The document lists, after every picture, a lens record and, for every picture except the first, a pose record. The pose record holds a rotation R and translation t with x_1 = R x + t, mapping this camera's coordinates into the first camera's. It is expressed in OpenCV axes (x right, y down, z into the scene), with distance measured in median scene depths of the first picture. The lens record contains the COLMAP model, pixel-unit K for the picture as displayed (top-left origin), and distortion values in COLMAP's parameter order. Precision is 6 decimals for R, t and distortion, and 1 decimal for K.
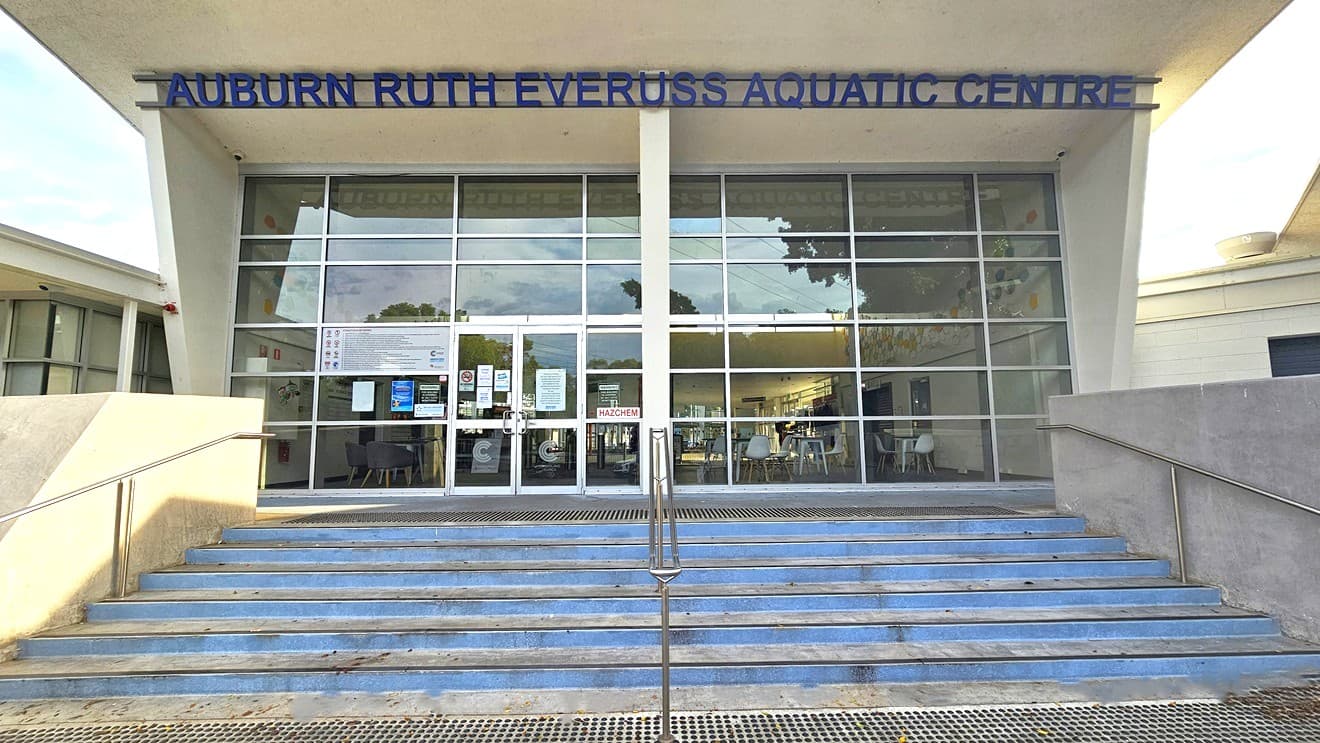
lens RADIAL K [[545.4, 0, 661.5], [0, 545.4, 372.0], [0, 0, 1]] dist [0.006778, -0.000141]
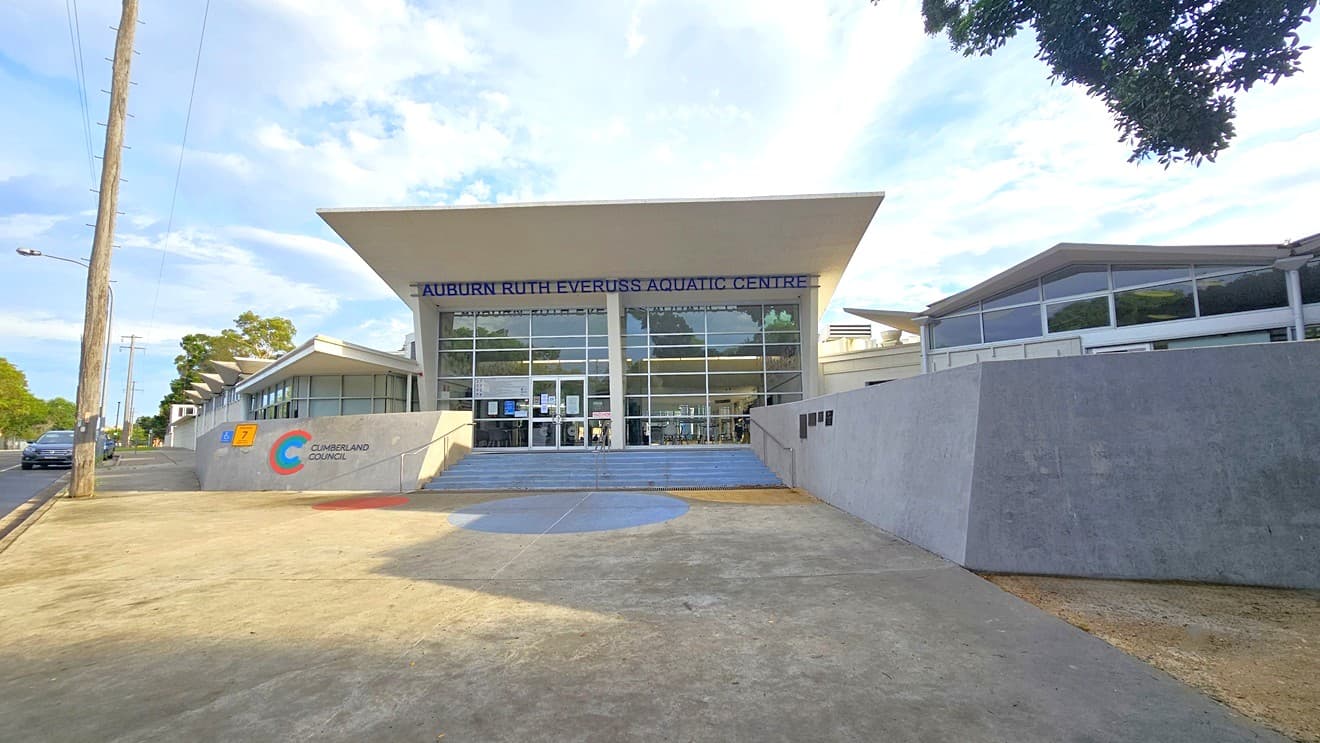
lens RADIAL K [[545.4, 0, 654.7], [0, 545.4, 371.4], [0, 0, 1]] dist [0.006778, -0.000141]
pose [[0.998016, -0.012004, -0.061802, 0.327289], [0.012326, 0.999912, 0.004830, -0.131059], [0.061739, -0.005583, 0.998077, -1.459379]]
